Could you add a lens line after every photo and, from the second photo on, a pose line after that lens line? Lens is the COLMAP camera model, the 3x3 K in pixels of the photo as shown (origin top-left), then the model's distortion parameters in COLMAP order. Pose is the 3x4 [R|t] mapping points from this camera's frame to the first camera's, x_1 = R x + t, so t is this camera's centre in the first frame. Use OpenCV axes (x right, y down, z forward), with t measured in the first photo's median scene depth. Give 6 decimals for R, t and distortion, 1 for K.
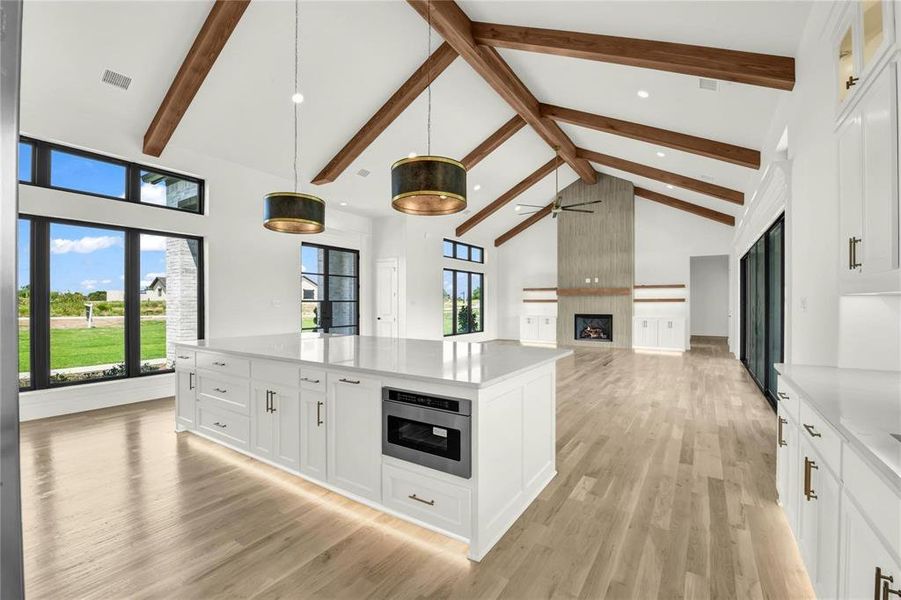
lens RADIAL K [[374.8, 0, 450.5], [0, 374.8, 300.0], [0, 0, 1]] dist [-0.014992, -0.000028]
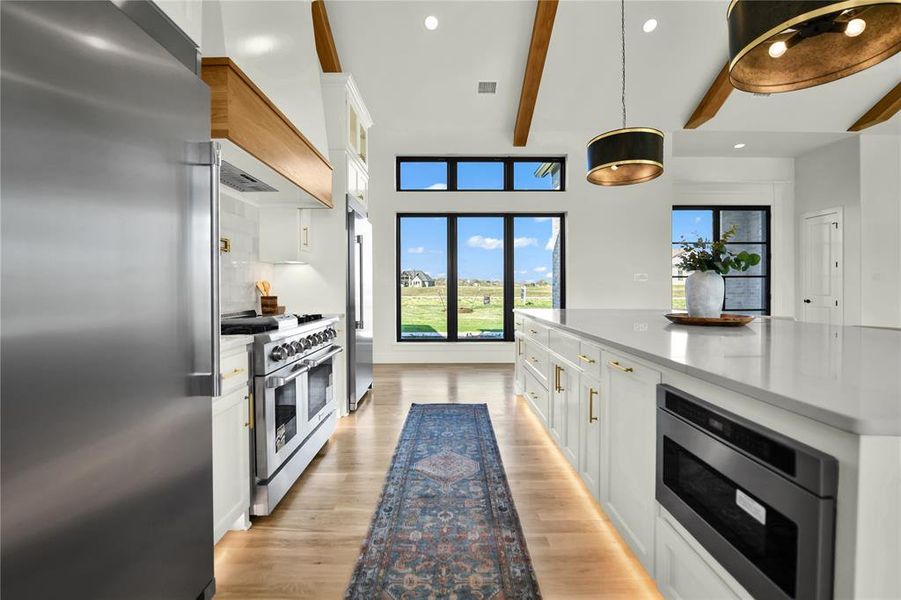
lens RADIAL K [[392.9, 0, 449.1], [0, 392.9, 288.3], [0, 0, 1]] dist [-0.011100, 0.000373]
pose [[0.564898, 0.000322, -0.825160, 0.053773], [0.009906, 0.999925, 0.007172, 0.031343], [0.825101, -0.012226, 0.564853, 0.160159]]
